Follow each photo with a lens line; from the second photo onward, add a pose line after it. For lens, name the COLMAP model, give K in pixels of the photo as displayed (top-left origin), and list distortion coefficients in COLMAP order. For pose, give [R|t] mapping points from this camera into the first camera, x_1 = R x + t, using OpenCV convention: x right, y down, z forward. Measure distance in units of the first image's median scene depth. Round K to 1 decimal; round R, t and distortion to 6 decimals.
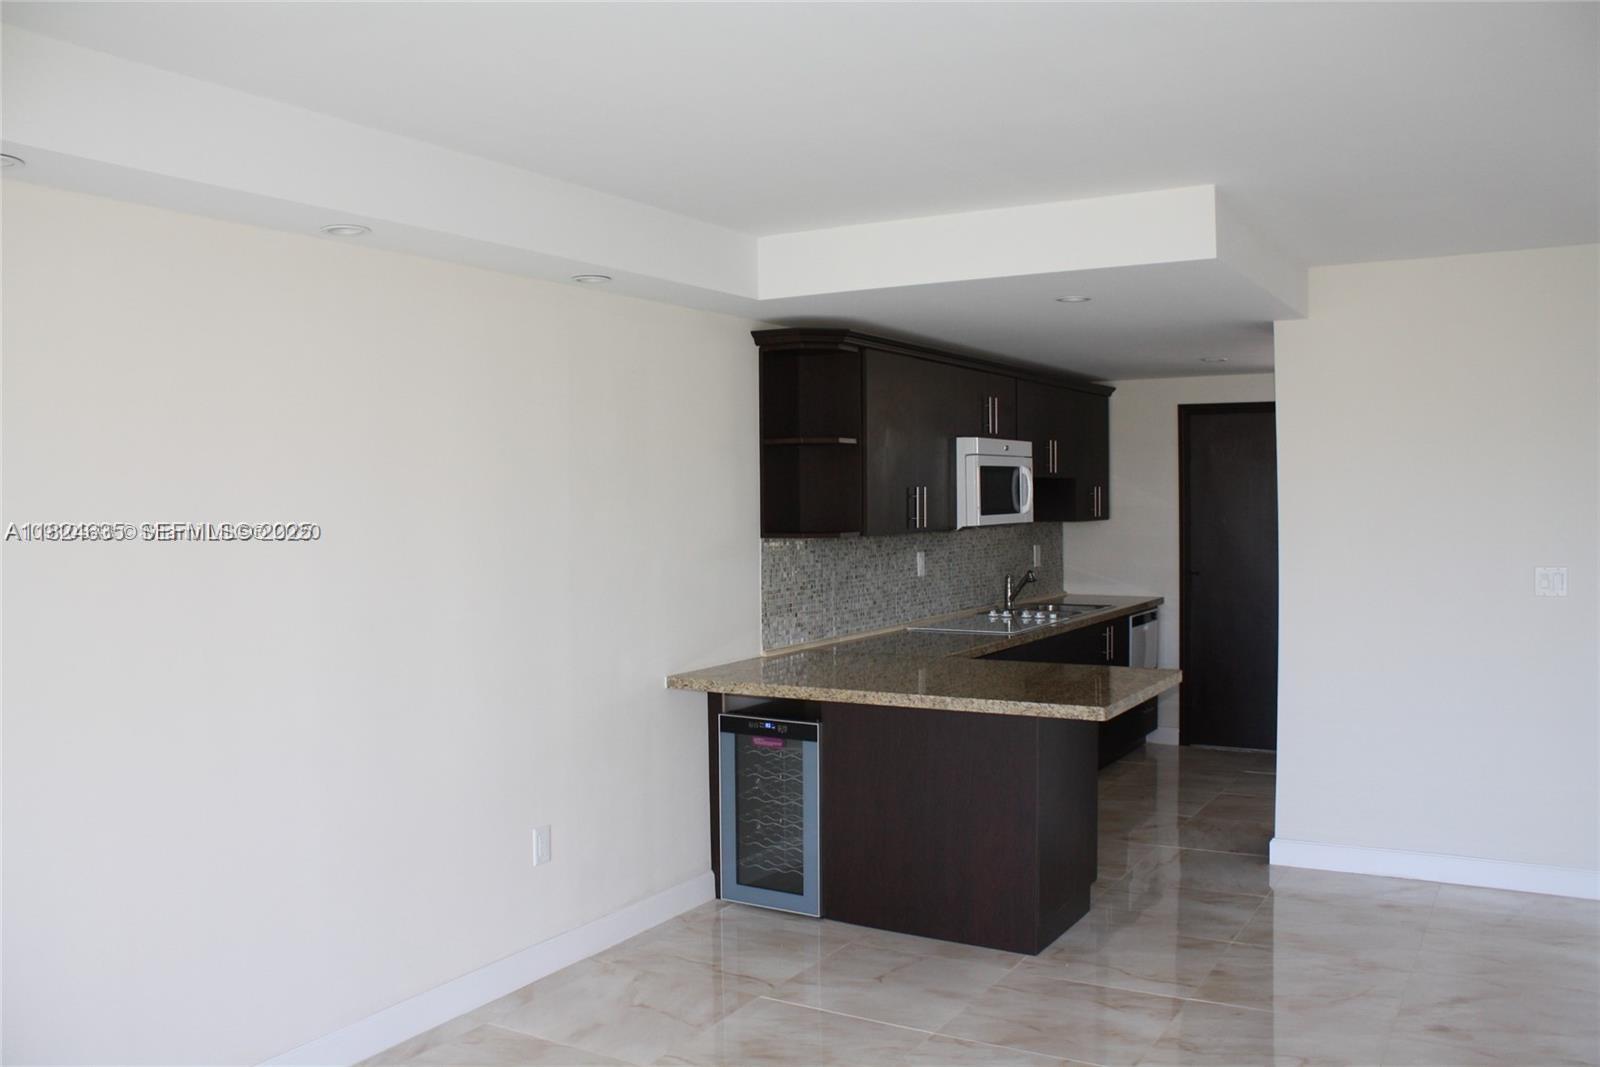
lens RADIAL K [[1339.1, 0, 800.6], [0, 1339.1, 529.5], [0, 0, 1]] dist [-0.006430, -0.000908]
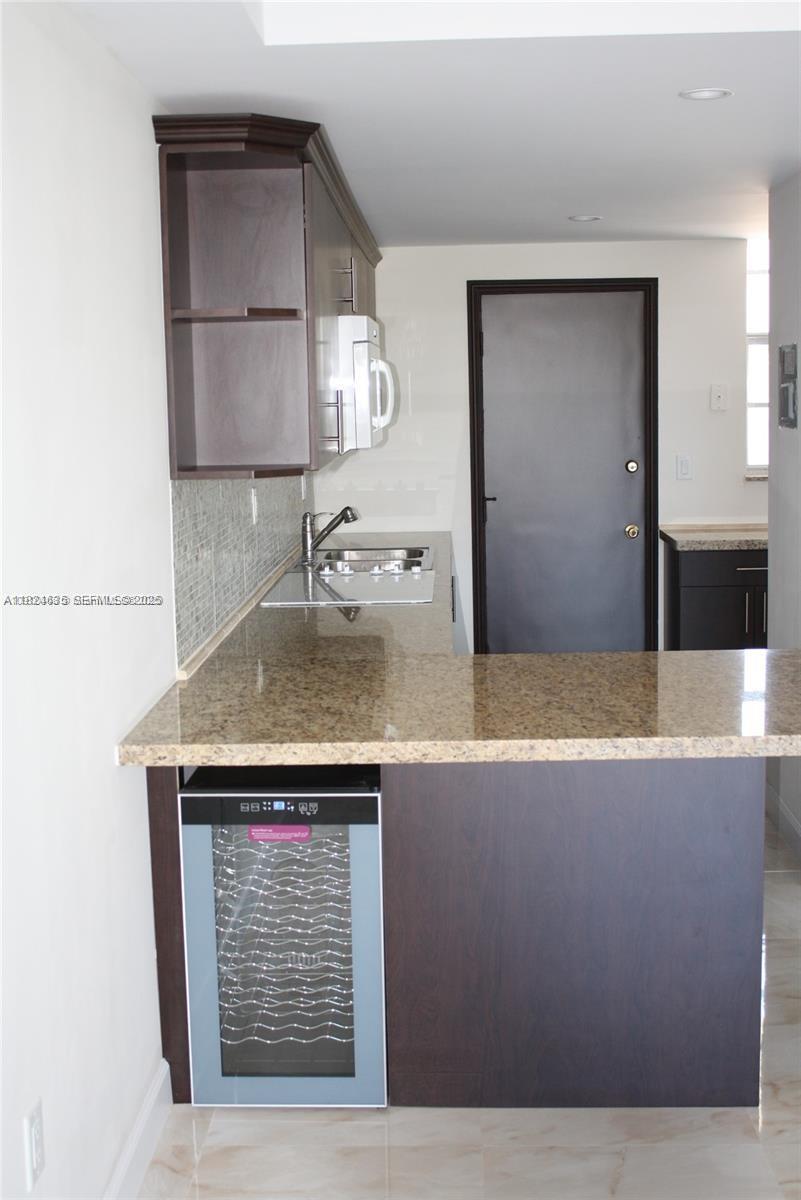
lens RADIAL K [[1489.3, 0, 399.9], [0, 1489.3, 601.1], [0, 0, 1]] dist [0.083692, 0.000000]
pose [[0.879481, -0.078805, 0.469365, -0.280409], [0.028433, 0.993135, 0.113467, -0.014805], [-0.475084, -0.086447, 0.875684, 0.417639]]
